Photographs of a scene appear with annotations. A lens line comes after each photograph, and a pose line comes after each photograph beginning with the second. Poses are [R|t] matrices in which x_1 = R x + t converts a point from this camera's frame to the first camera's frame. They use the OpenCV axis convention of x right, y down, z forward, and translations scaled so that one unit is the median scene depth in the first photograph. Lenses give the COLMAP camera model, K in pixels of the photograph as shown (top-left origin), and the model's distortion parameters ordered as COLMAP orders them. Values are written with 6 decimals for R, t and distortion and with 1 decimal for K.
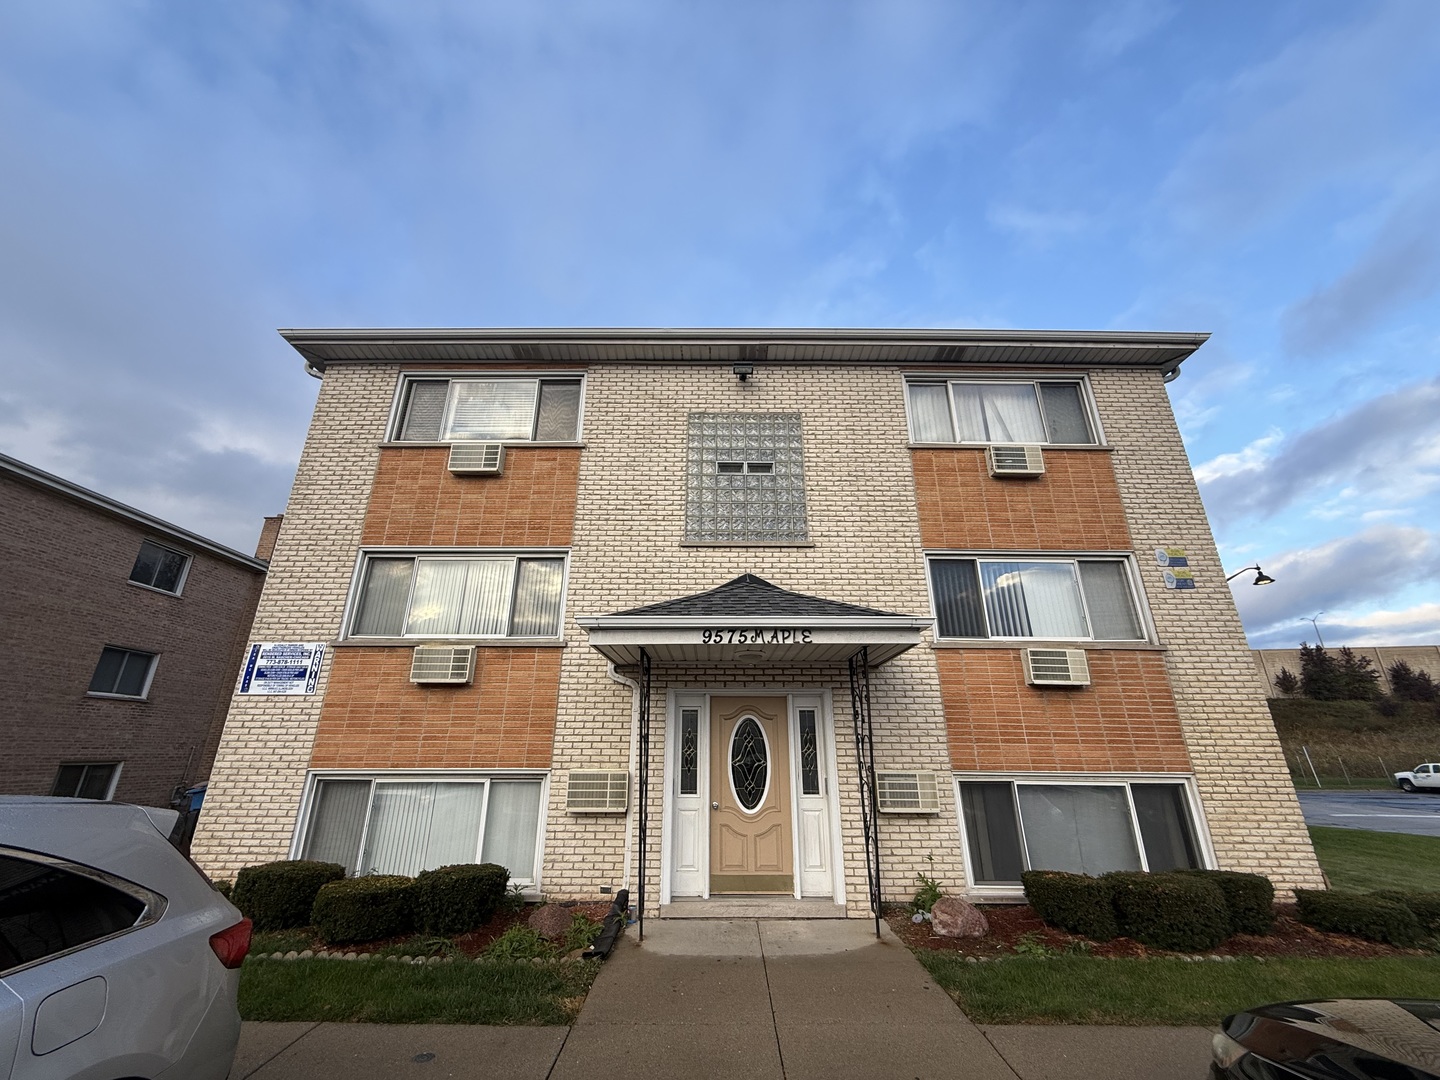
lens RADIAL K [[573.5, 0, 713.5], [0, 573.5, 537.8], [0, 0, 1]] dist [0.000453, -0.000241]
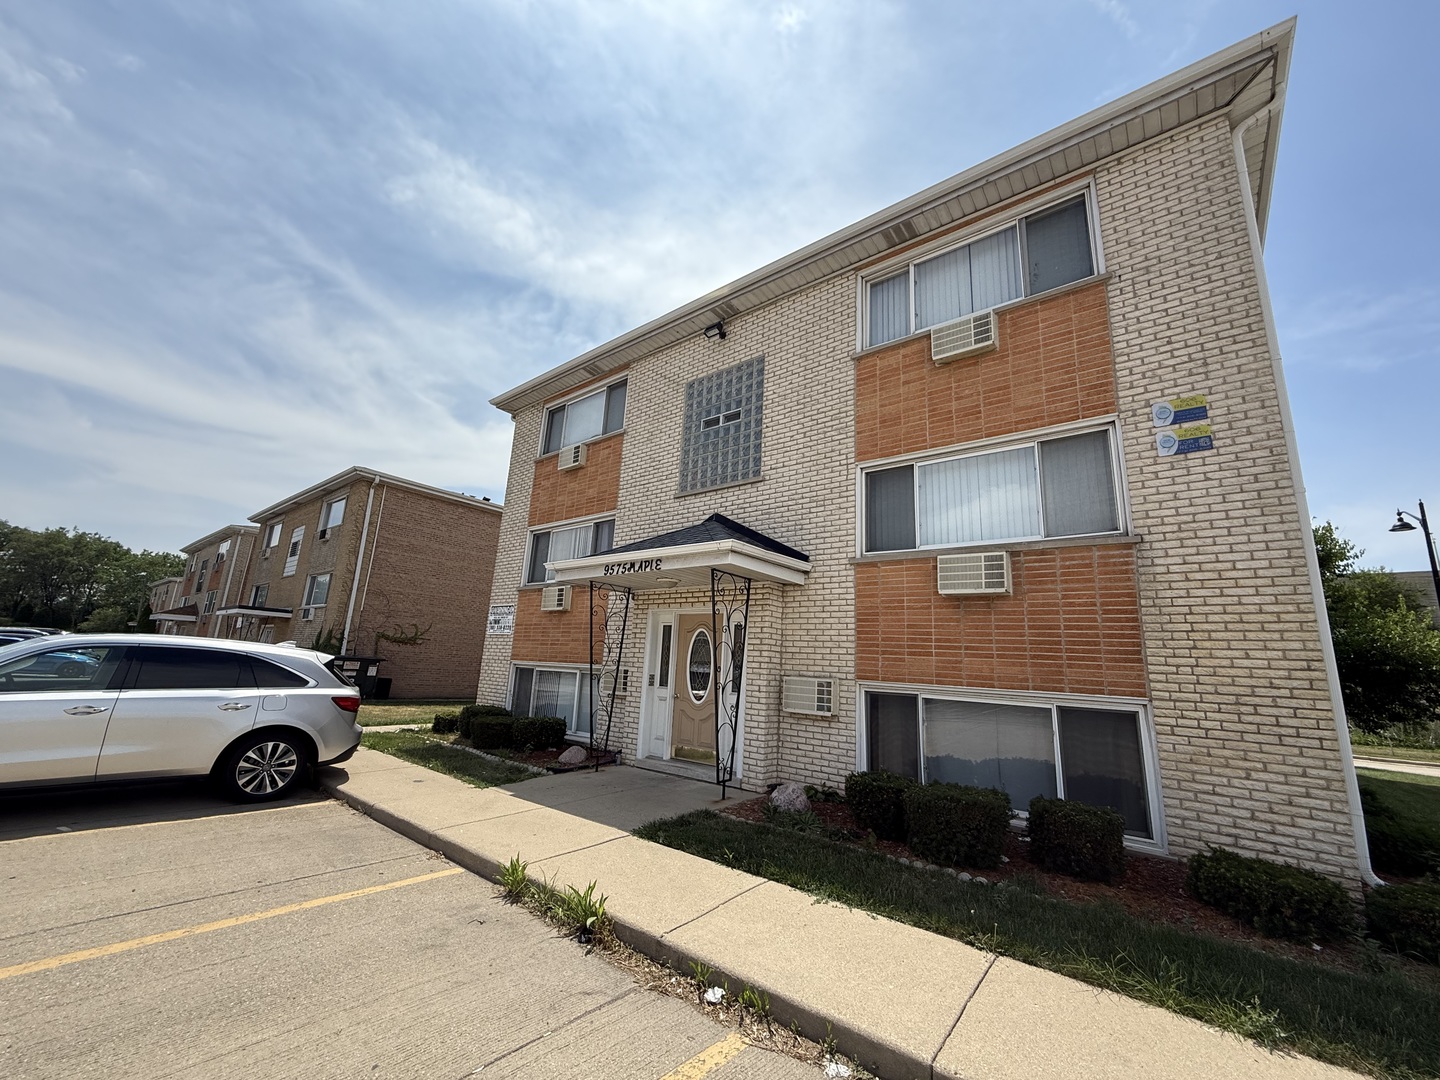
lens RADIAL K [[573.5, 0, 713.5], [0, 573.5, 537.8], [0, 0, 1]] dist [0.000453, -0.000241]
pose [[0.770790, -0.105713, -0.628258, 0.853763], [0.174201, 0.983528, 0.048230, 0.059008], [0.612811, -0.146618, 0.776509, 0.081499]]
